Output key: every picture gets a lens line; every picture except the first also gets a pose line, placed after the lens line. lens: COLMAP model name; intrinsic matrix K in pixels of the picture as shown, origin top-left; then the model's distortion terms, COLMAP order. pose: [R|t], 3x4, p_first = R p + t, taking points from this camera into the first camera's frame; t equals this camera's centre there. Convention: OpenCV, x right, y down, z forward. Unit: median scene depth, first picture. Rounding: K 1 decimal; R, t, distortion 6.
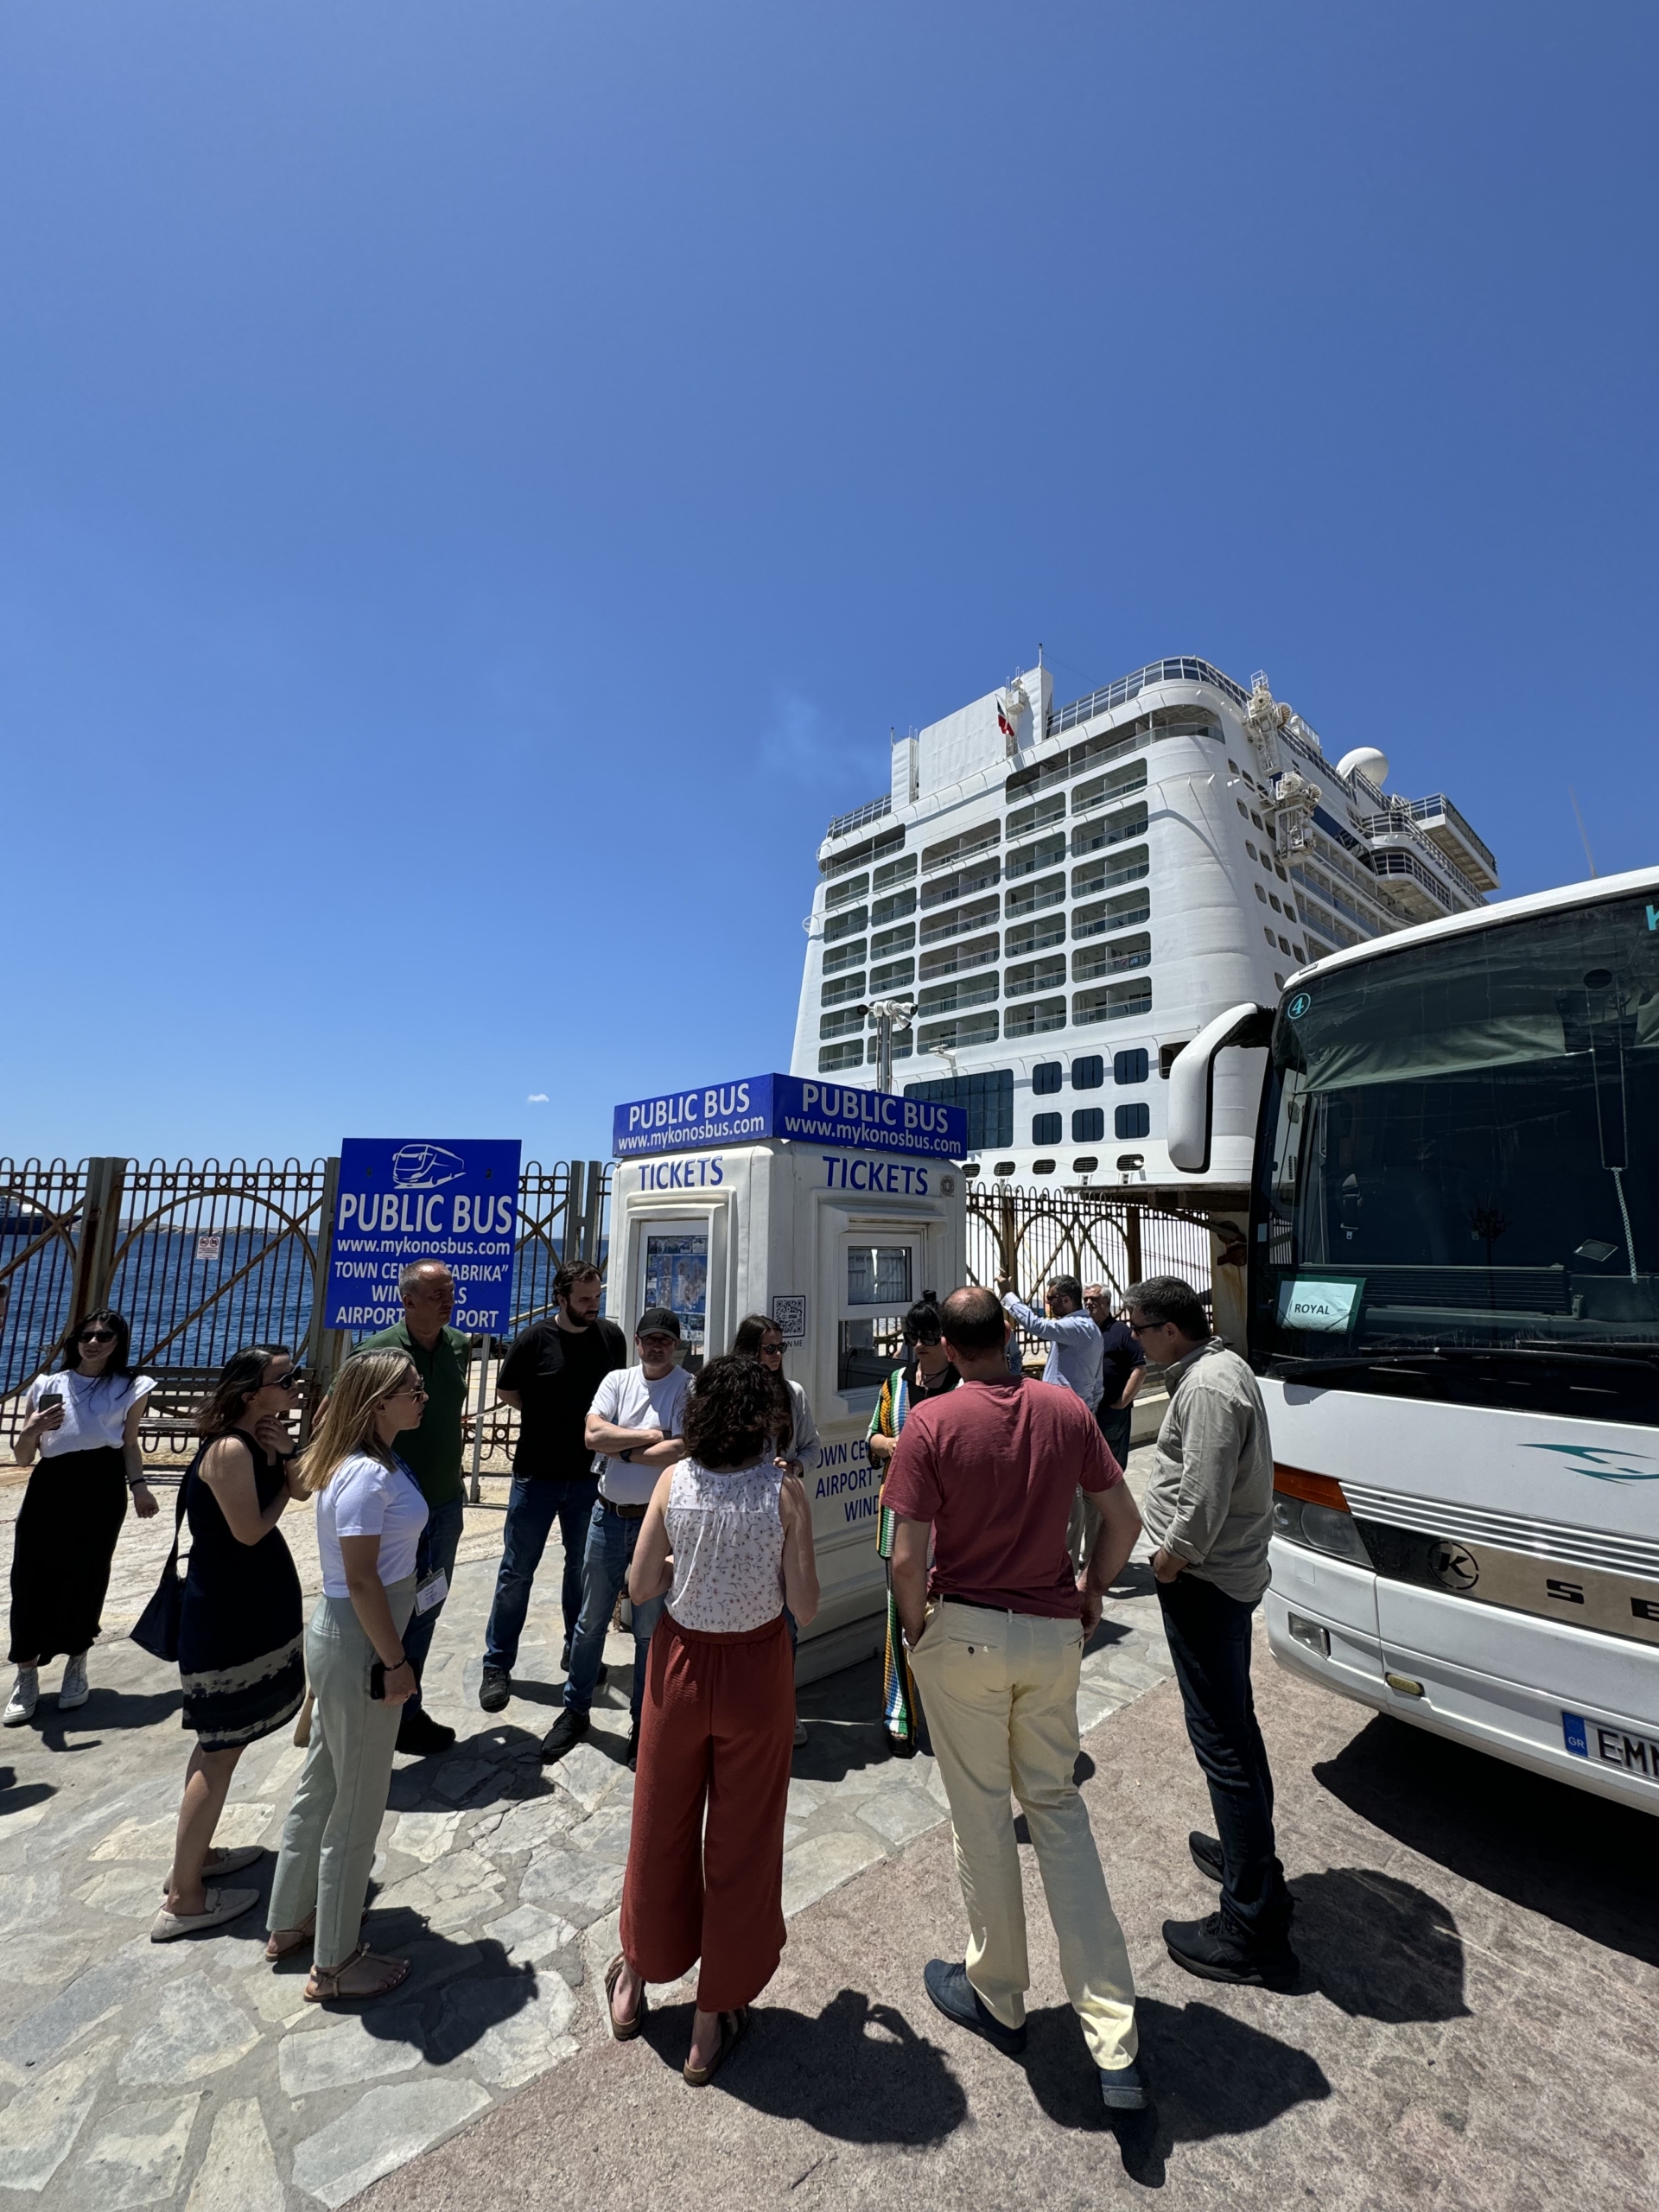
lens RADIAL K [[885.6, 0, 829.5], [0, 885.6, 1106.0], [0, 0, 1]] dist [-0.002186, 0.000795]
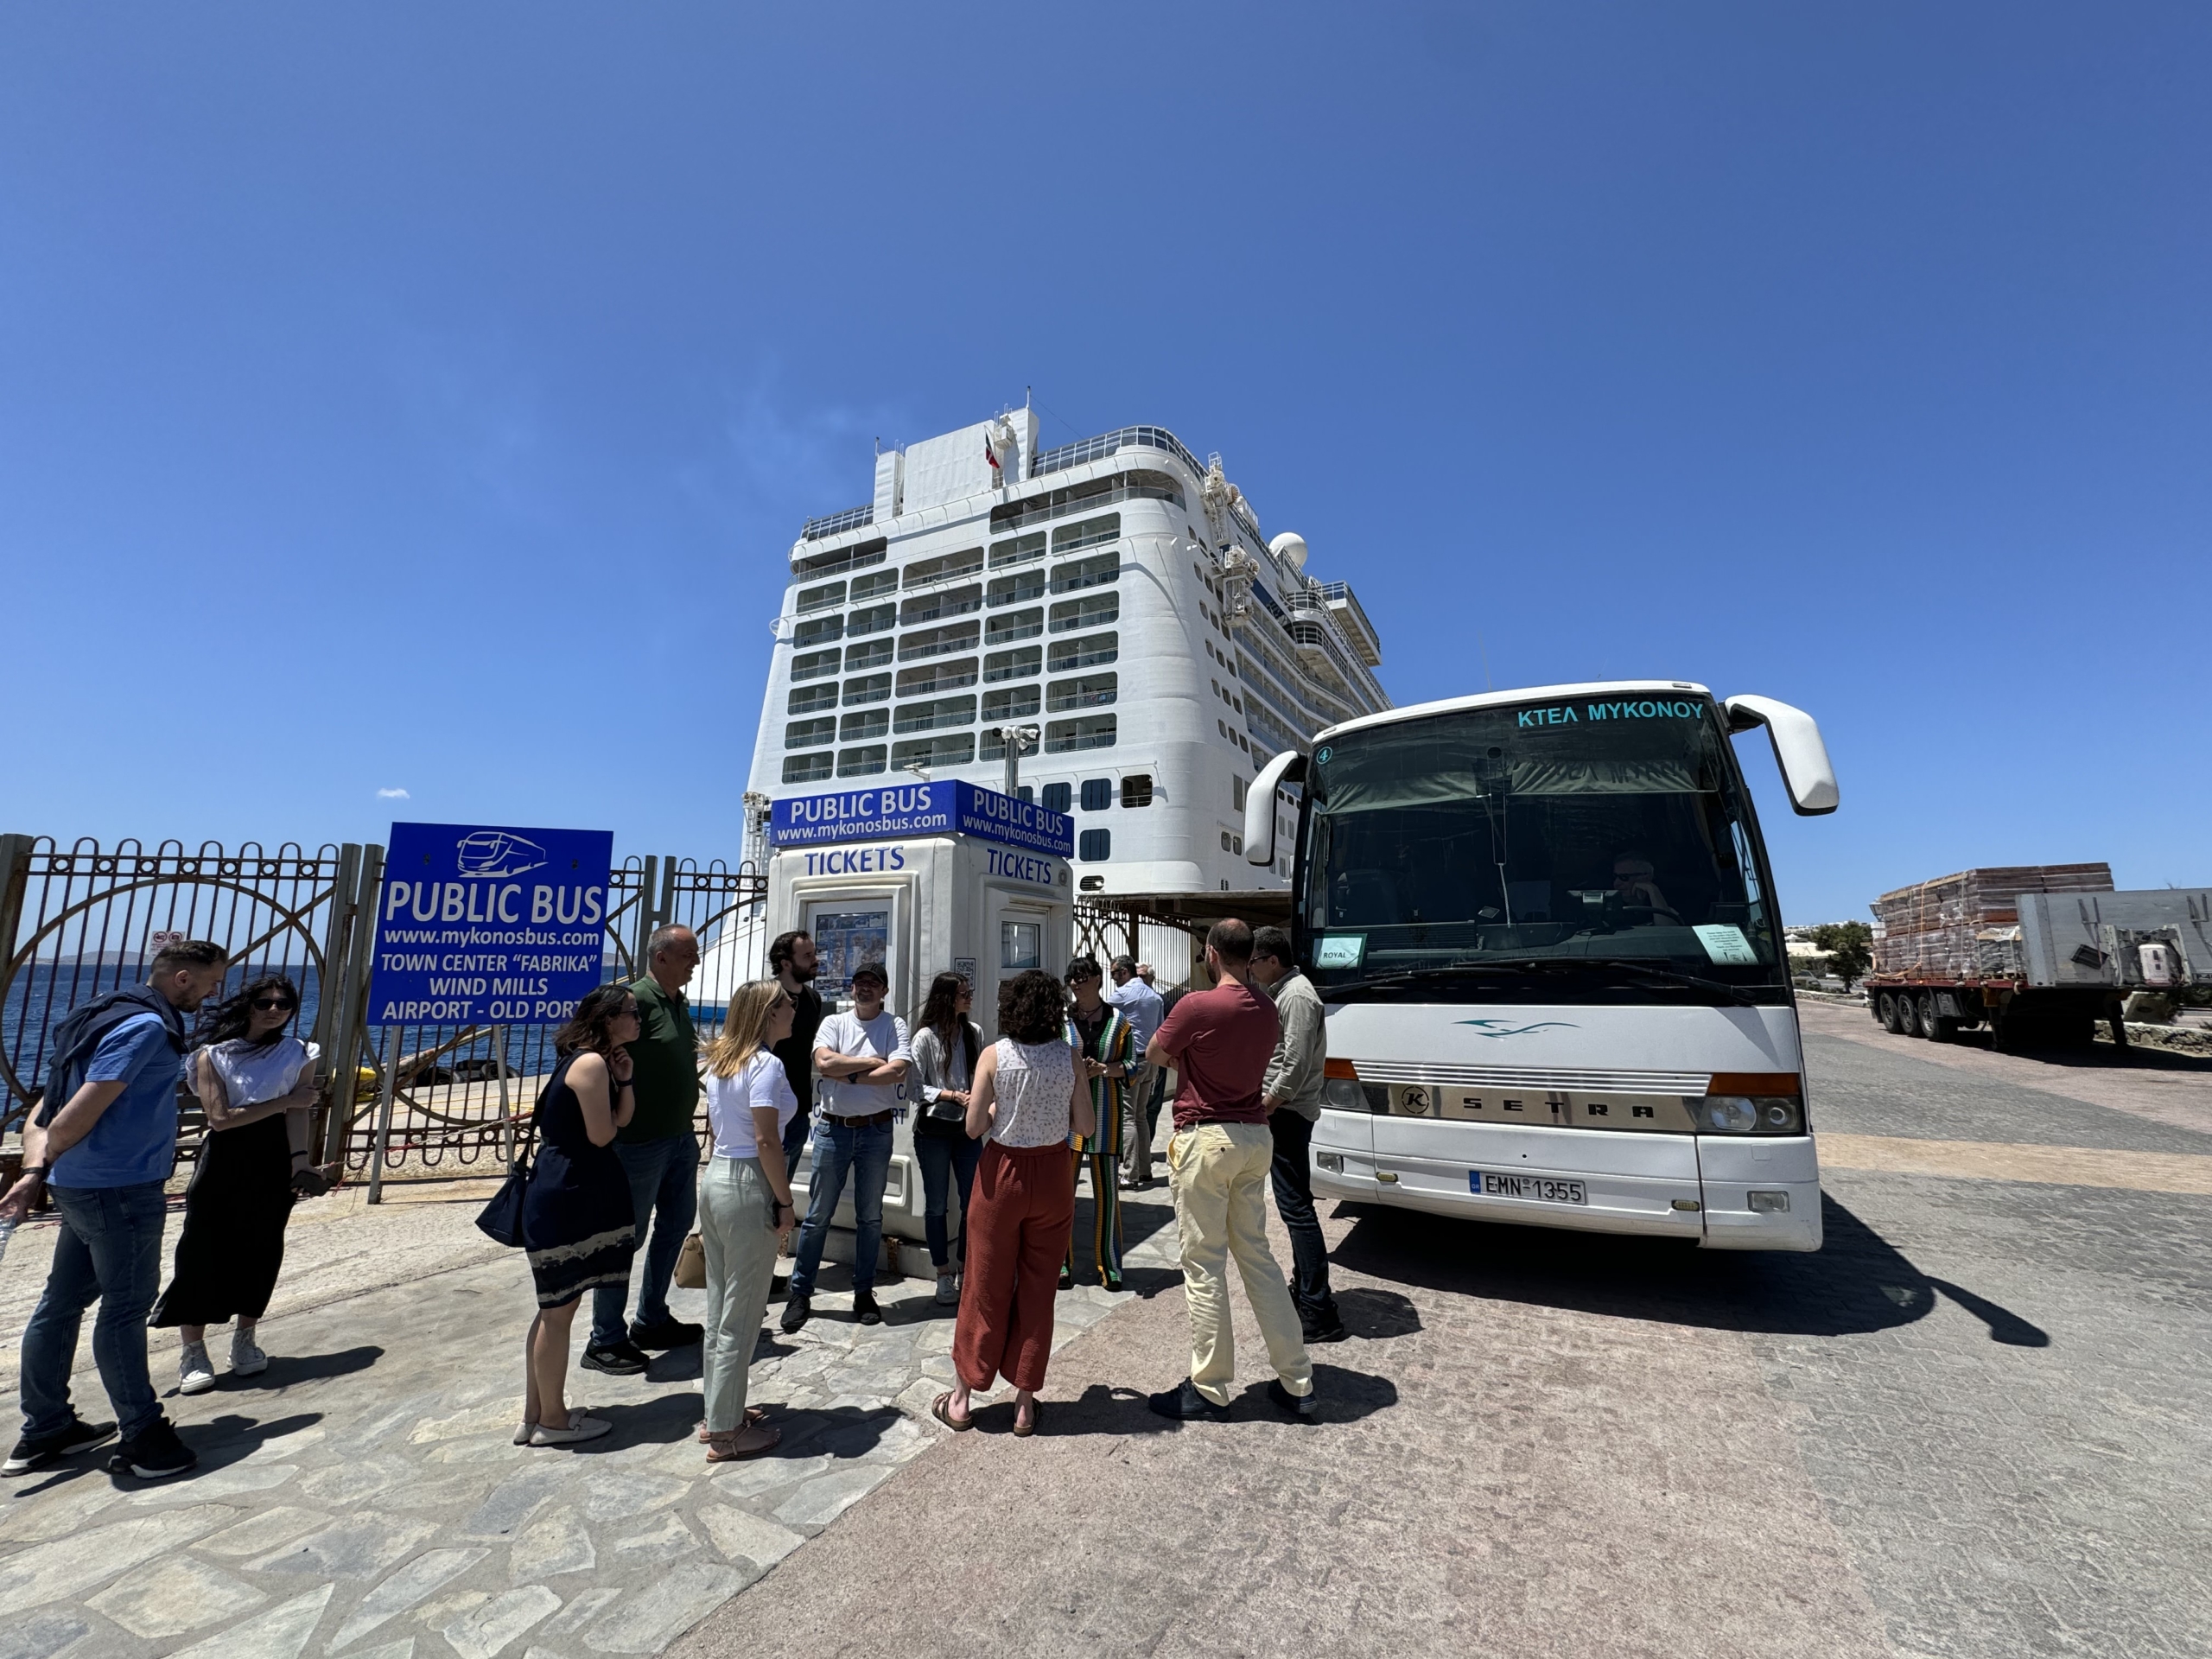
lens RADIAL K [[885.6, 0, 1106.0], [0, 885.6, 829.5], [0, 0, 1]] dist [-0.002186, 0.000795]
pose [[0.935973, 0.040584, 0.349726, -0.150921], [-0.041562, 0.999125, -0.004713, 0.015160], [-0.349611, -0.010123, 0.936840, -0.119079]]
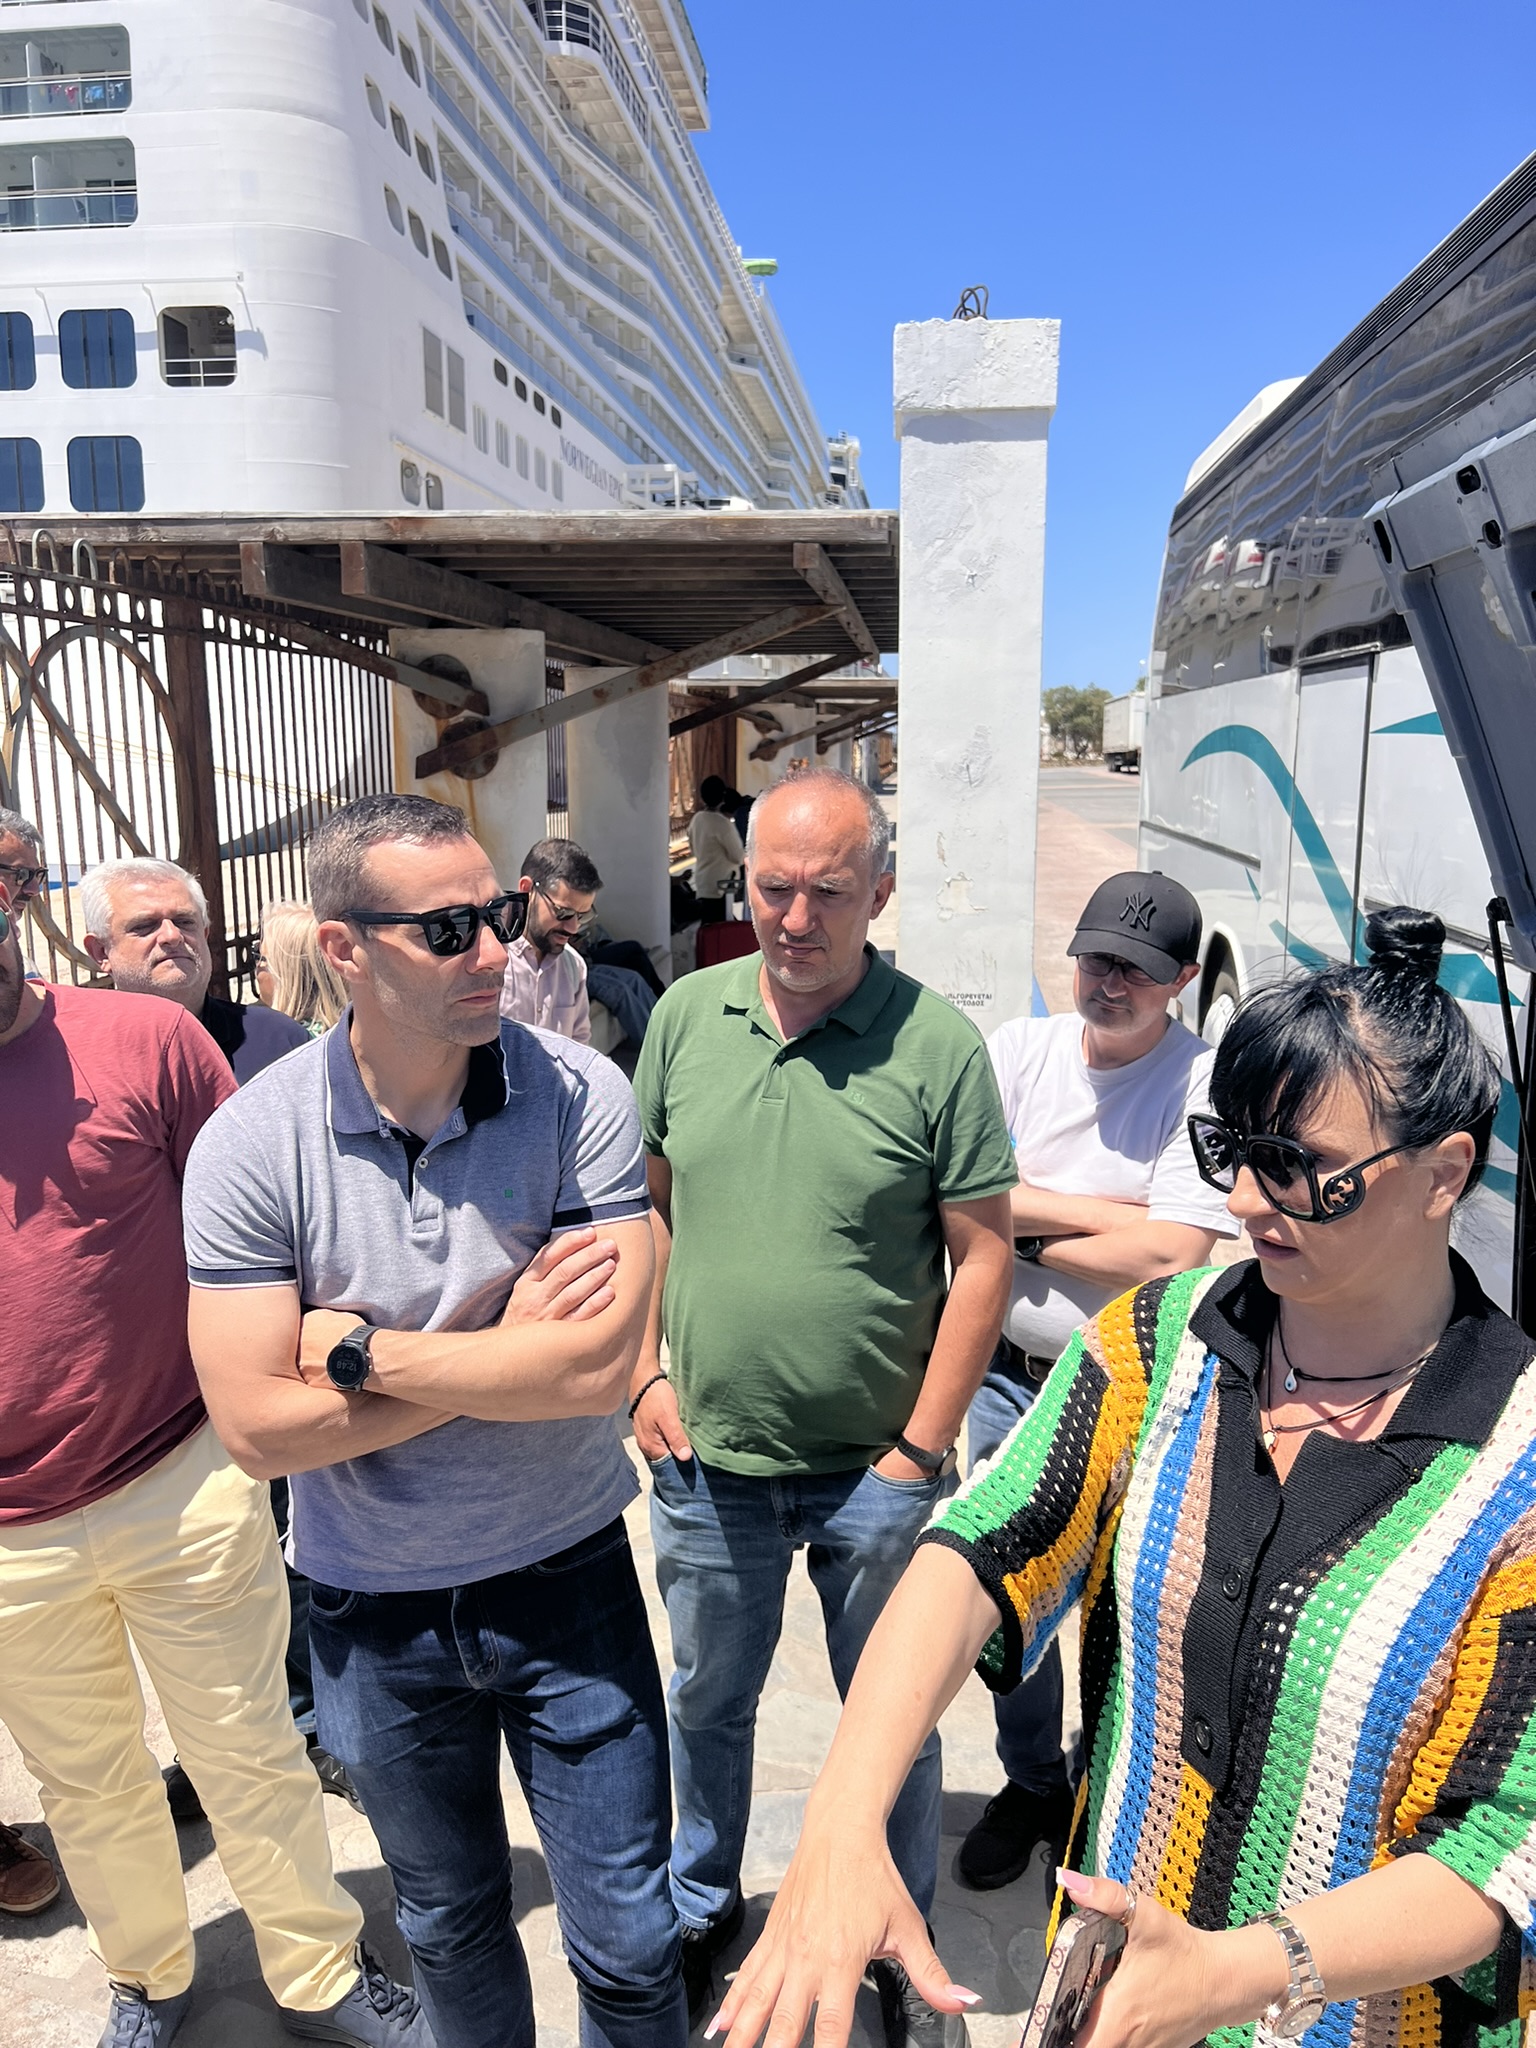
lens RADIAL K [[1536.3, 0, 768.0], [0, 1536.3, 1024.0], [0, 0, 1]] dist [0.064575, -0.078999]
pose [[0.749942, -0.139786, 0.646566, 0.173972], [-0.082588, 0.949985, 0.301177, 0.105296], [-0.656328, -0.279264, 0.700889, 0.623142]]
